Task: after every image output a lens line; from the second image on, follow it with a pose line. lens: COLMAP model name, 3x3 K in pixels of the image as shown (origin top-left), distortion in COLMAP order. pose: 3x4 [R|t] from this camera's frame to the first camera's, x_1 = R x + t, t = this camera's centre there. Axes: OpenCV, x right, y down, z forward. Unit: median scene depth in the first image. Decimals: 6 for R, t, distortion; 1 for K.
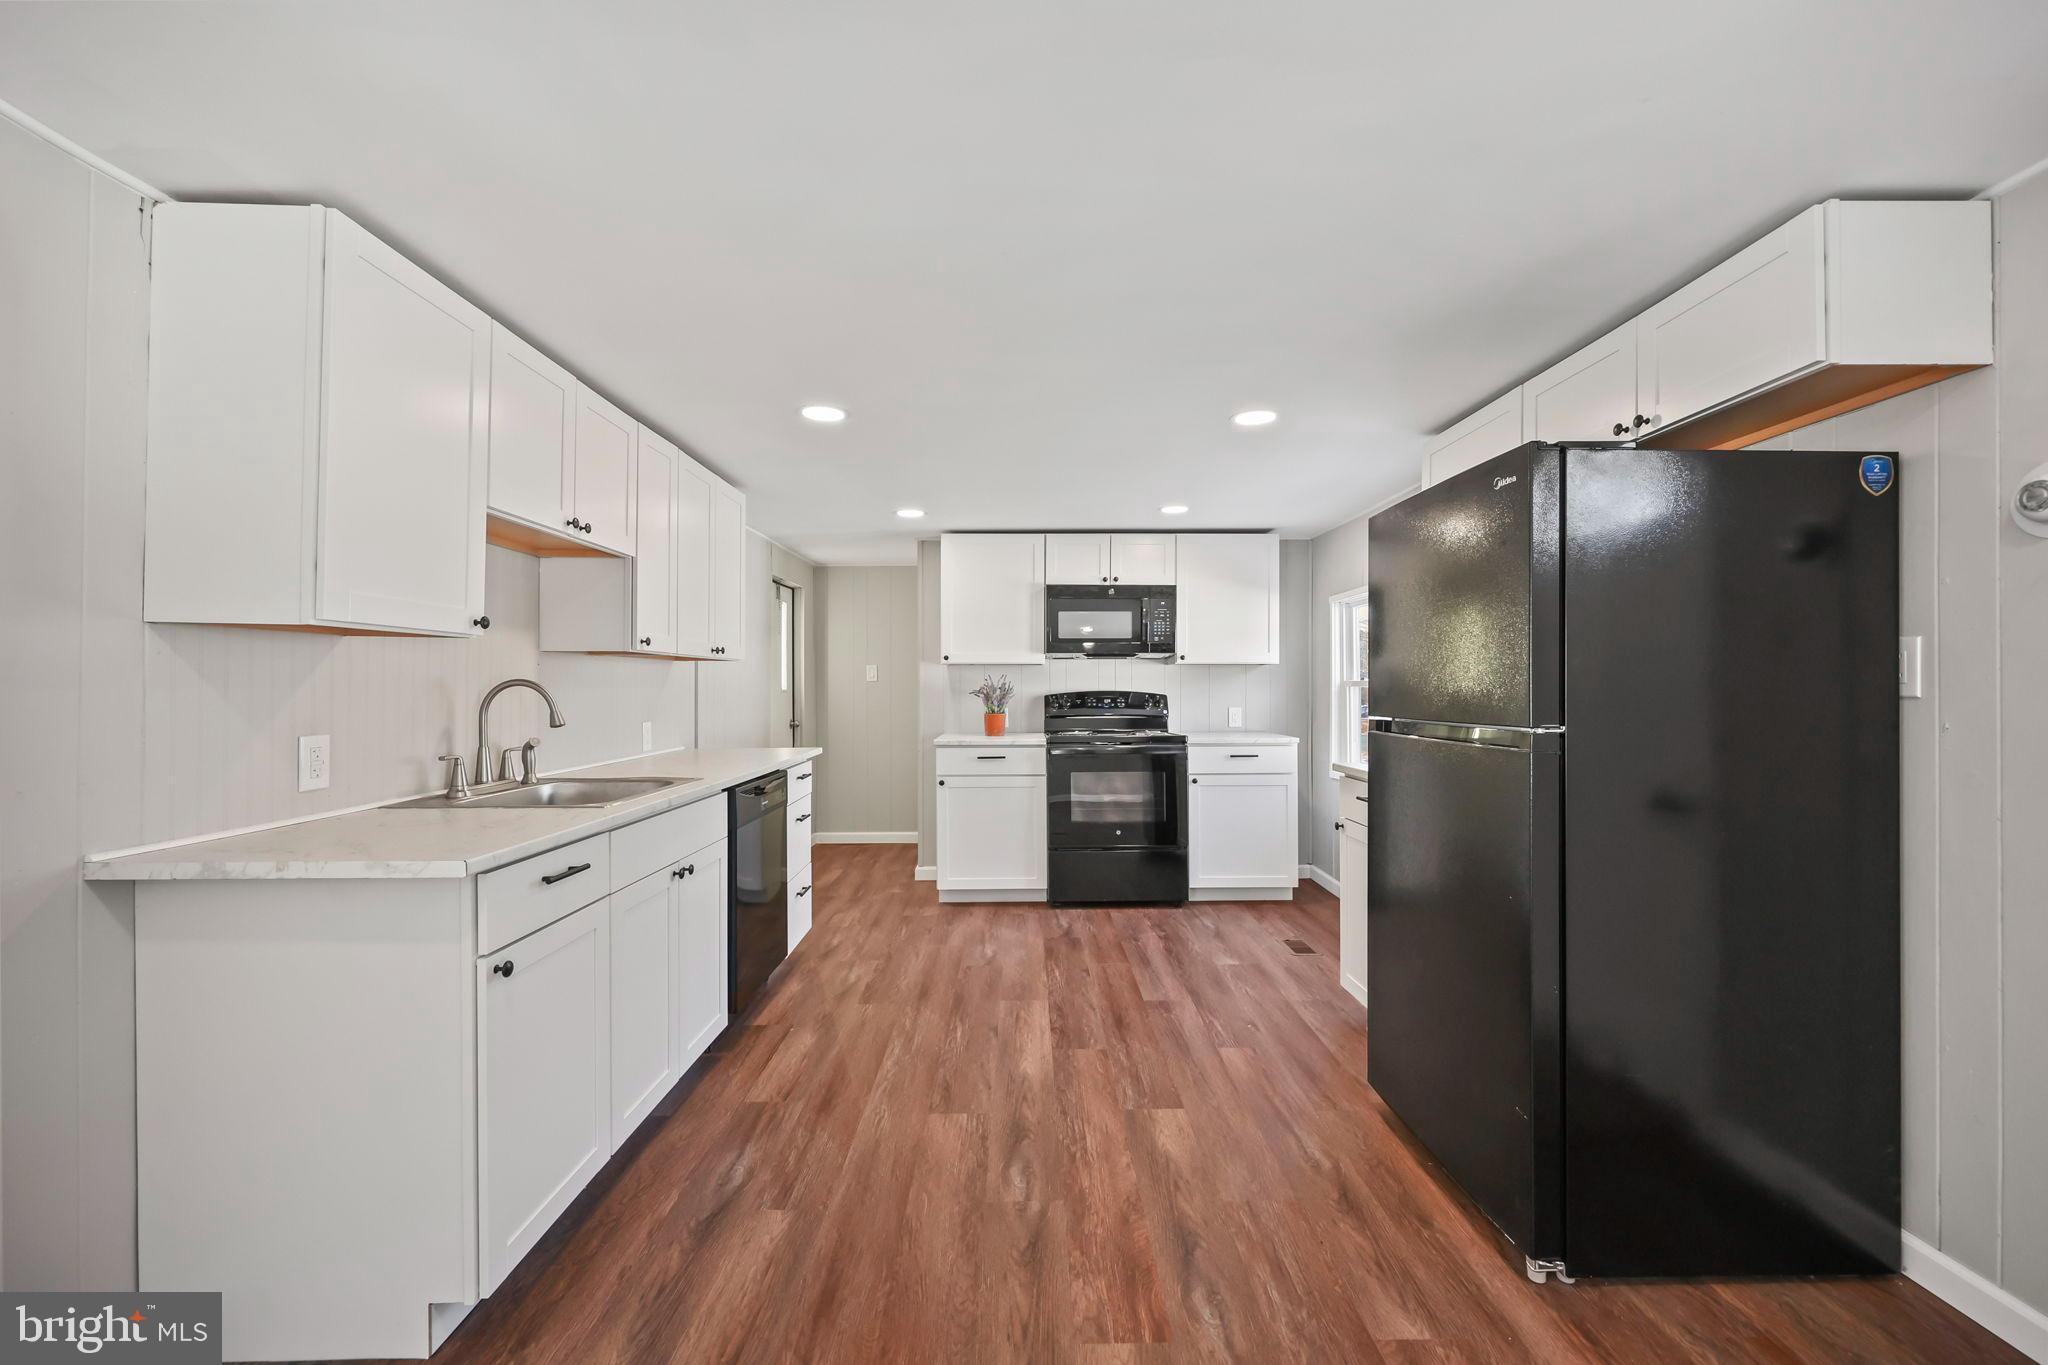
lens RADIAL K [[860.3, 0, 1023.6], [0, 860.3, 685.4], [0, 0, 1]] dist [-0.002169, -0.000654]
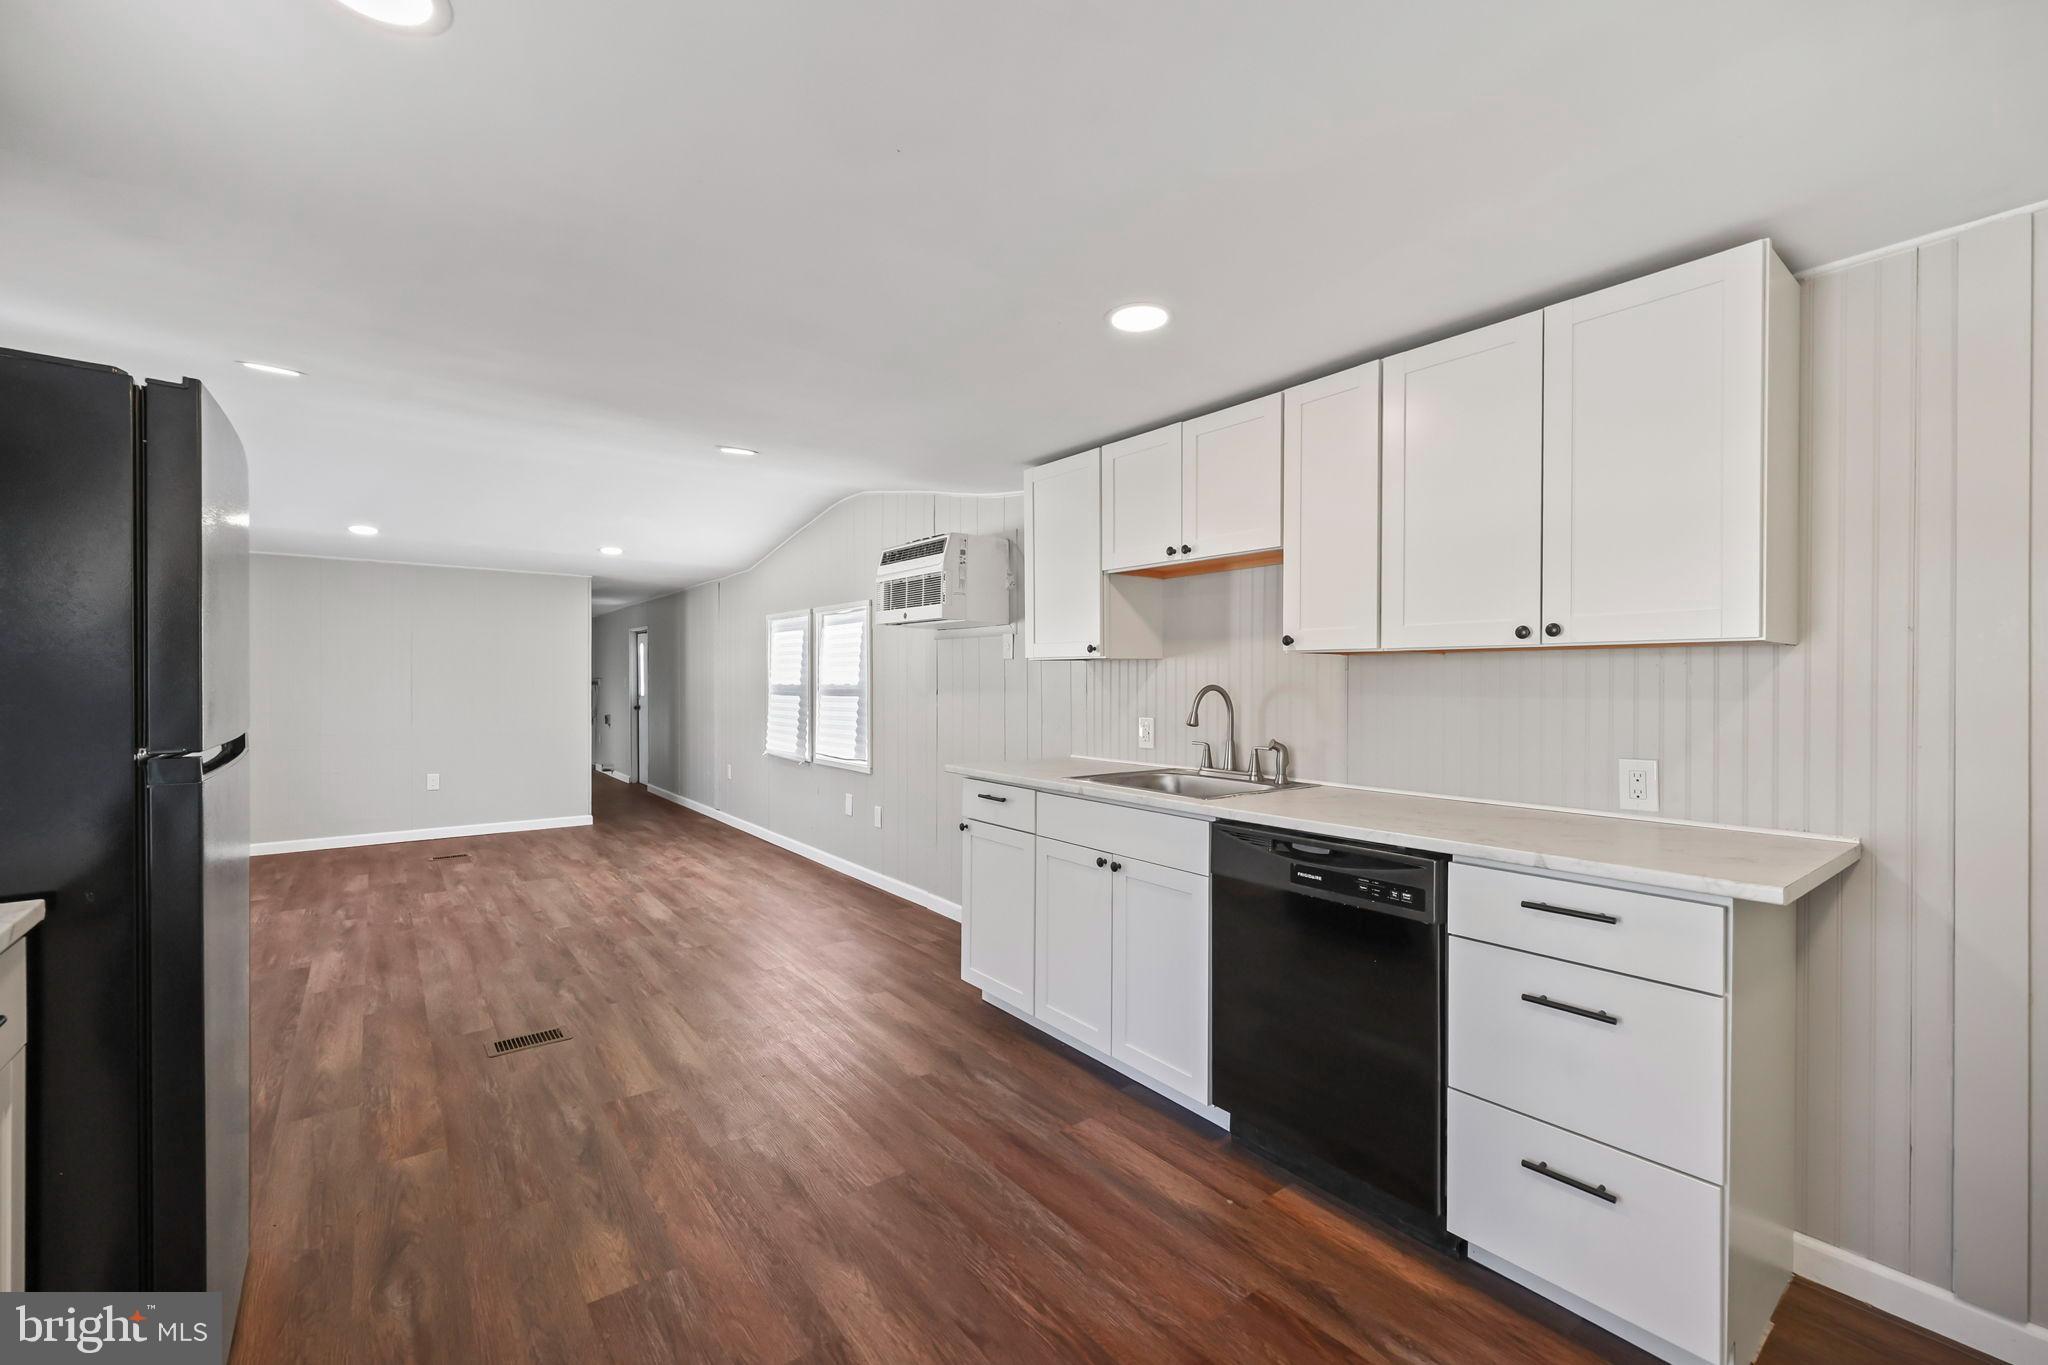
lens RADIAL K [[860.3, 0, 1058.3], [0, 860.3, 685.8], [0, 0, 1]] dist [-0.002169, -0.000654]
pose [[-0.783950, 0.002228, -0.620820, 0.228035], [-0.004628, 0.999945, 0.009433, -0.012754], [0.620807, 0.010268, -0.783896, 1.272429]]
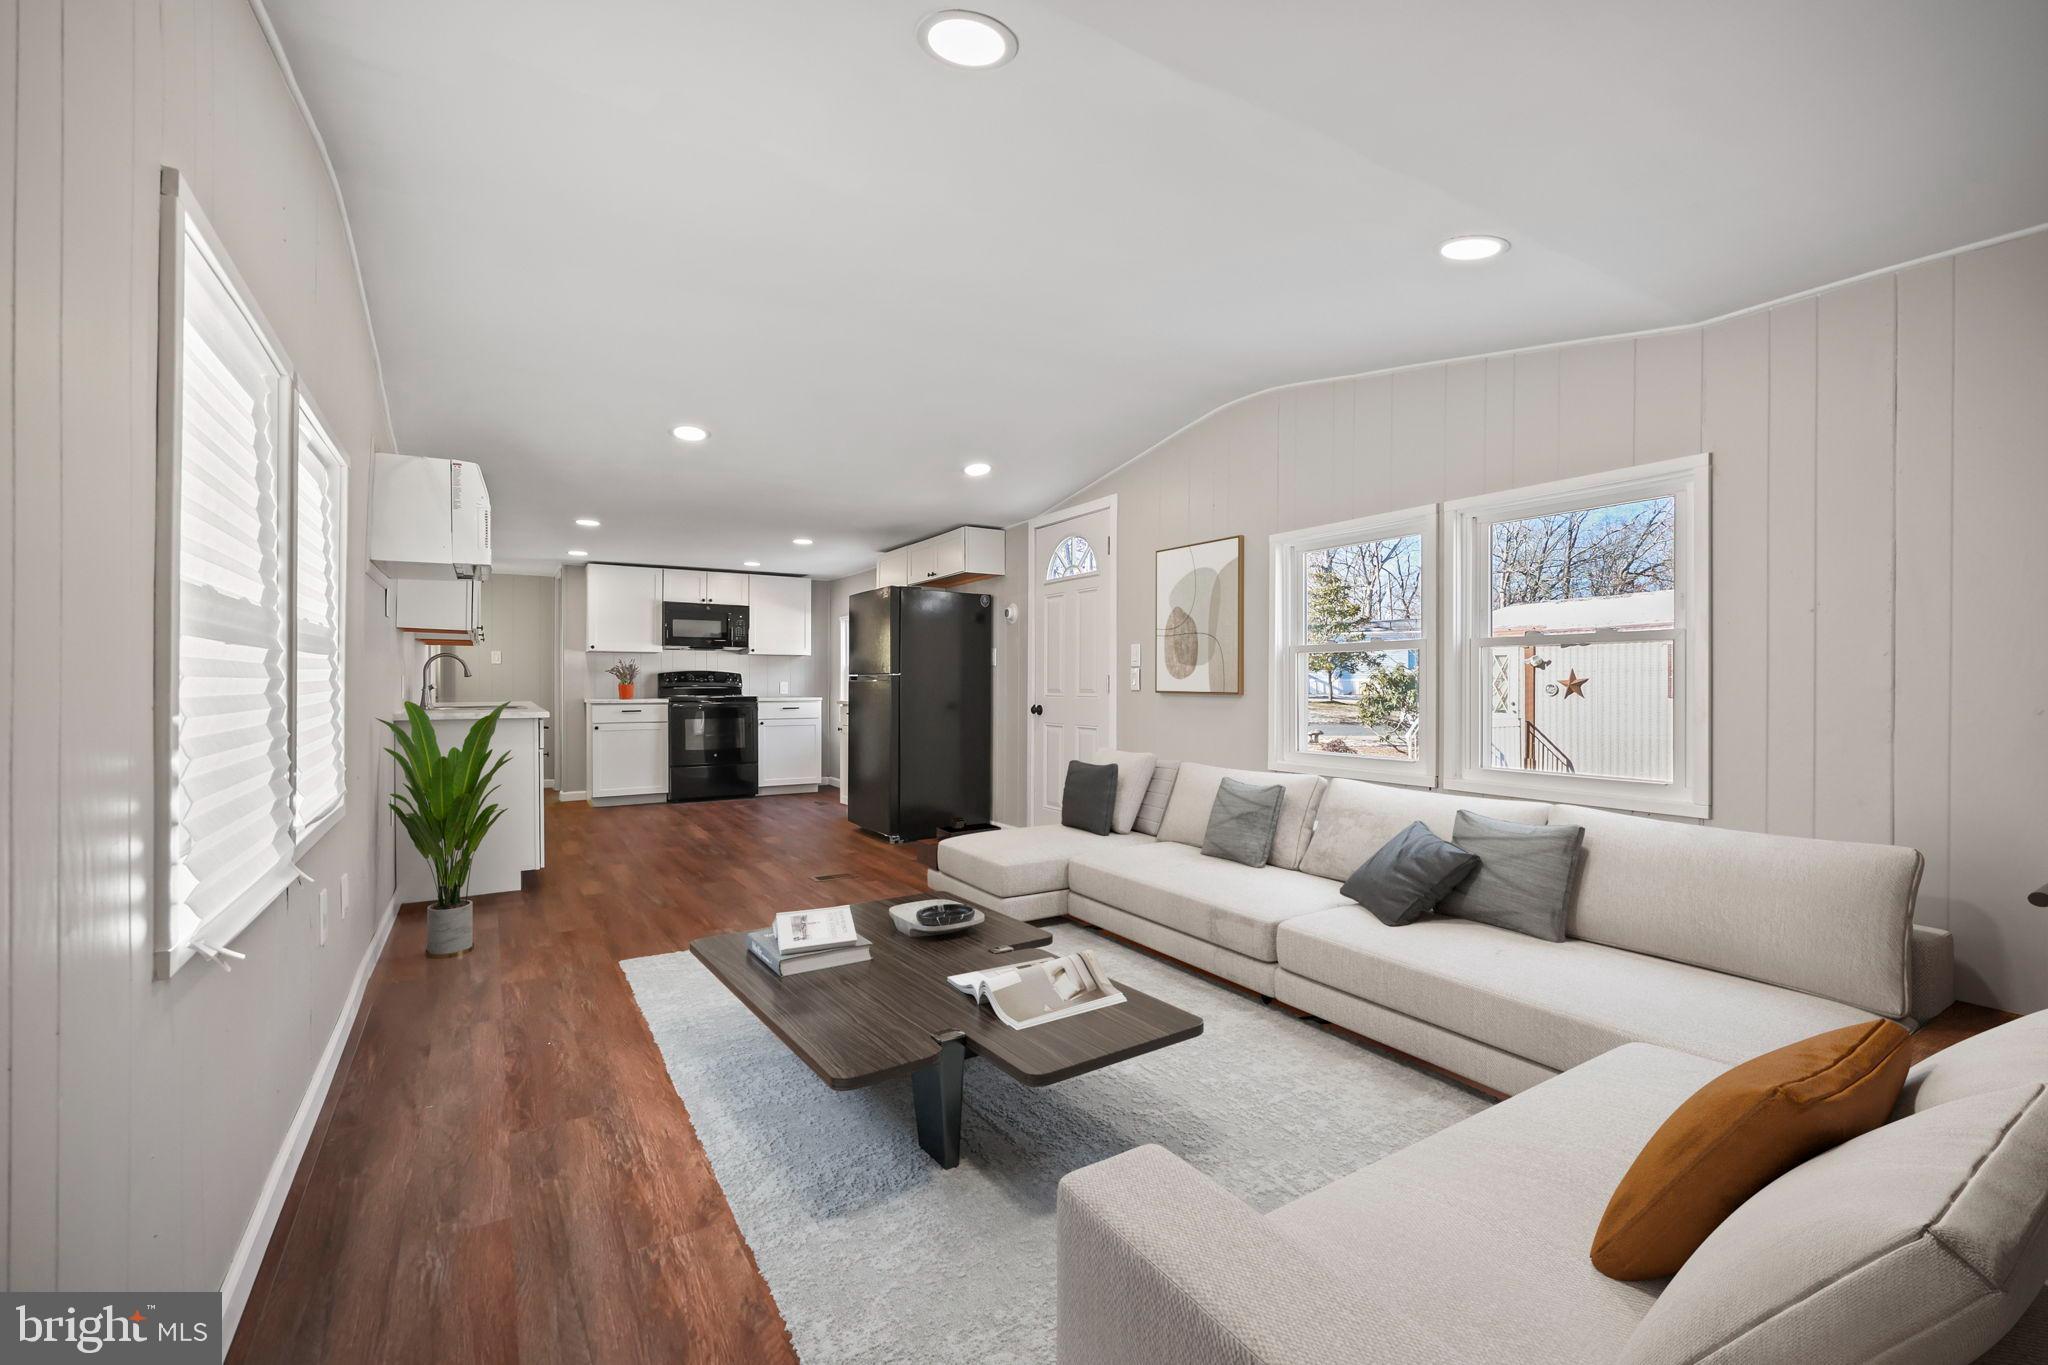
lens RADIAL K [[975.2, 0, 1020.8], [0, 975.2, 685.6], [0, 0, 1]] dist [-0.000896, -0.000025]
pose [[0.871601, 0.006452, 0.490173, -0.289637], [-0.006131, 0.999979, -0.002261, 0.036837], [-0.490177, -0.001035, 0.871622, -0.898180]]
